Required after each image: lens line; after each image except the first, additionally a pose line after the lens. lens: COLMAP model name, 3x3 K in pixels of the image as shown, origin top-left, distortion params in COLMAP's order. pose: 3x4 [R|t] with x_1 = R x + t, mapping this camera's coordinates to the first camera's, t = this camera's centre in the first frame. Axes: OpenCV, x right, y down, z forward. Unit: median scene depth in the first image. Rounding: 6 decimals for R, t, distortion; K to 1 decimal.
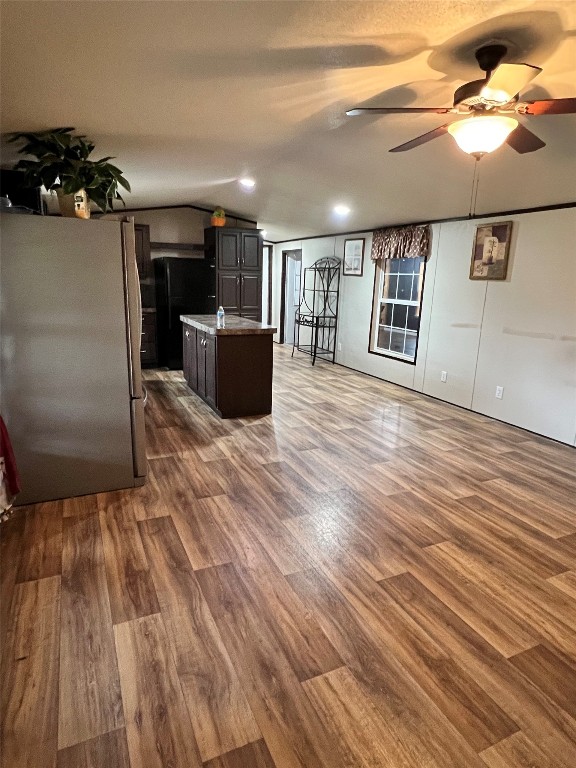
lens RADIAL K [[444.1, 0, 285.9], [0, 444.1, 385.9], [0, 0, 1]] dist [0.008981, -0.000665]
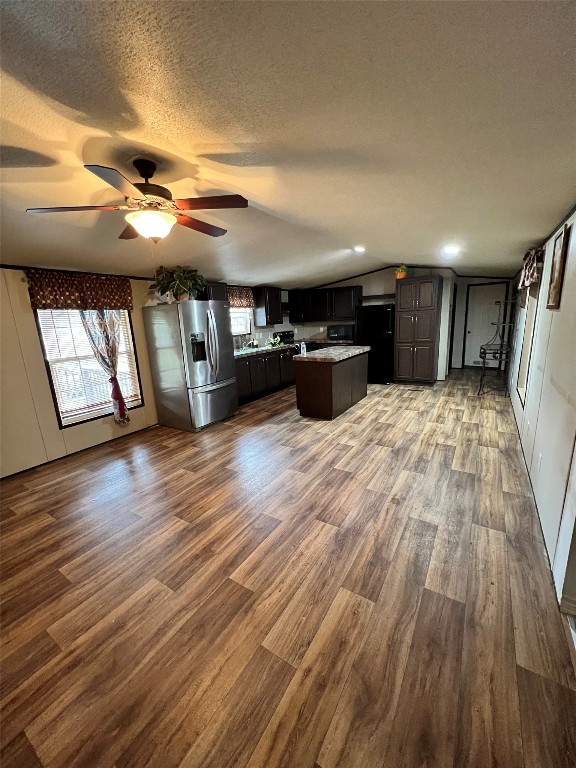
lens RADIAL K [[301.5, 0, 291.5], [0, 301.5, 381.1], [0, 0, 1]] dist [0.002897, -0.000040]
pose [[0.554230, 0.118435, -0.823895, 1.080728], [-0.137981, 0.989203, 0.049379, -0.141947], [0.820848, 0.086314, 0.564588, 0.618218]]
